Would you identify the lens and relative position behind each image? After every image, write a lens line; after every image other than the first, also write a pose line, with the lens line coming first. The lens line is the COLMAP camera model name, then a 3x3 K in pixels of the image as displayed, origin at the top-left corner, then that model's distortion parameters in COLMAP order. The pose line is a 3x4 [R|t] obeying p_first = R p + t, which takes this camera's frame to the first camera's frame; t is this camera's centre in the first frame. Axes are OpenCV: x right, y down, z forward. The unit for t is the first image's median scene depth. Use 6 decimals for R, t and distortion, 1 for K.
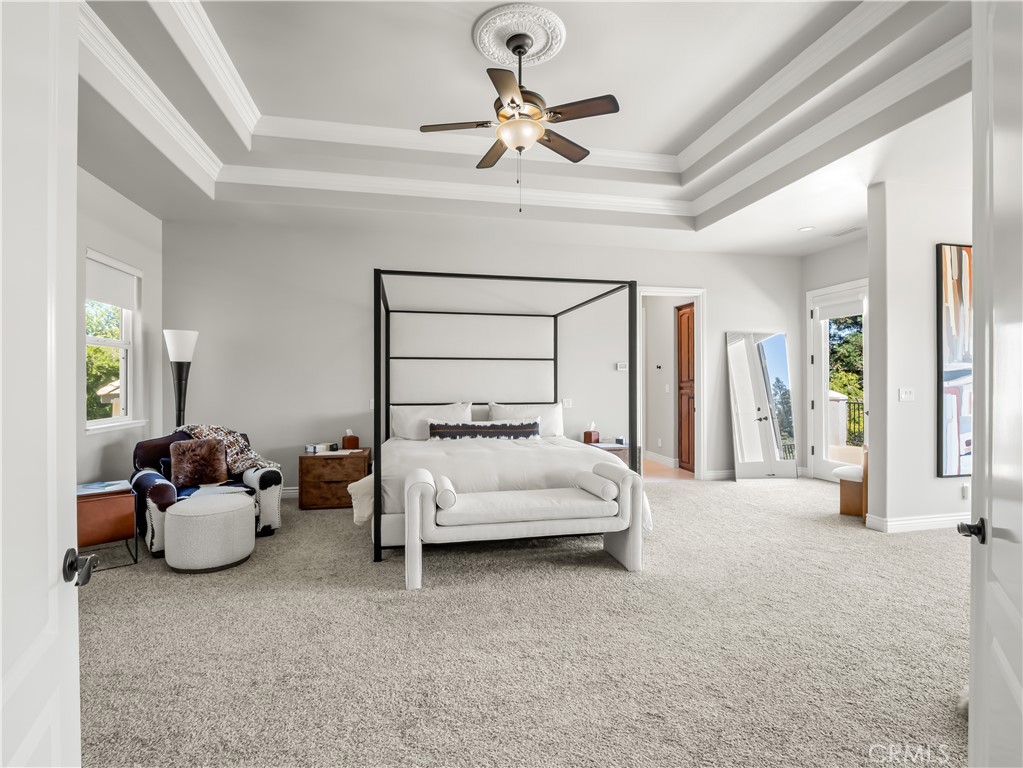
lens RADIAL K [[494.5, 0, 511.5], [0, 494.5, 384.0], [0, 0, 1]] dist [-0.003138, -0.007793]
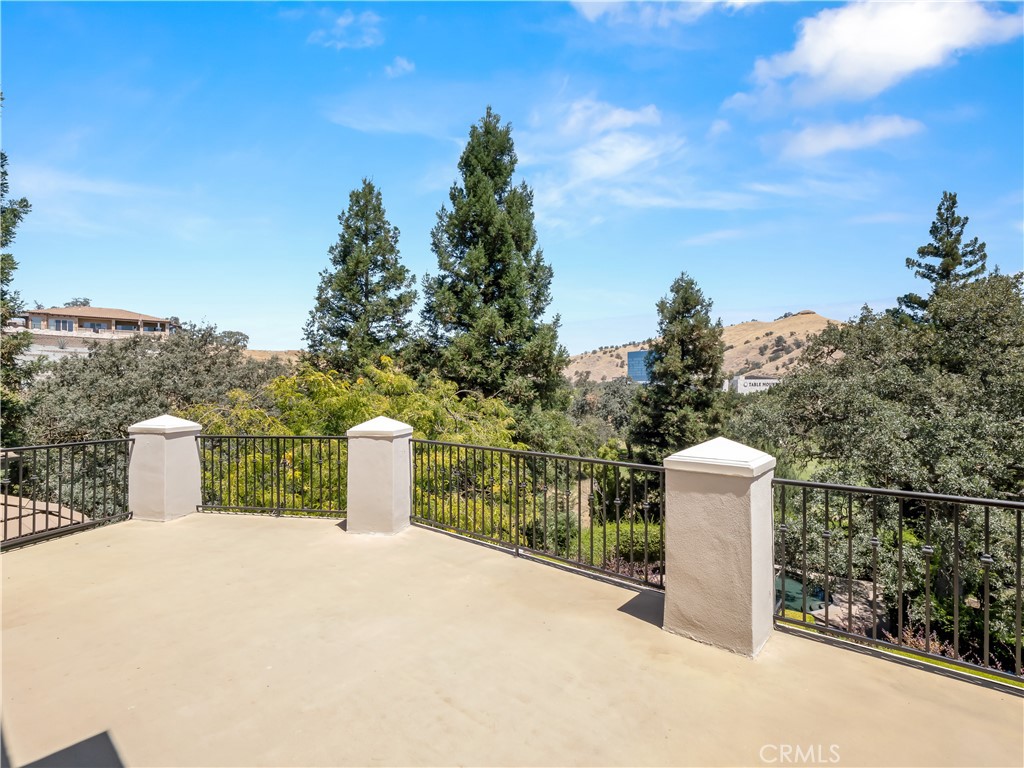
lens RADIAL K [[495.0, 0, 512.0], [0, 495.0, 384.0], [0, 0, 1]] dist [-0.003138, -0.007793]
pose [[0.777656, 0.005052, 0.628670, 0.256141], [0.002546, 0.999934, -0.011186, -0.007635], [-0.628685, 0.010300, 0.777591, 0.312277]]
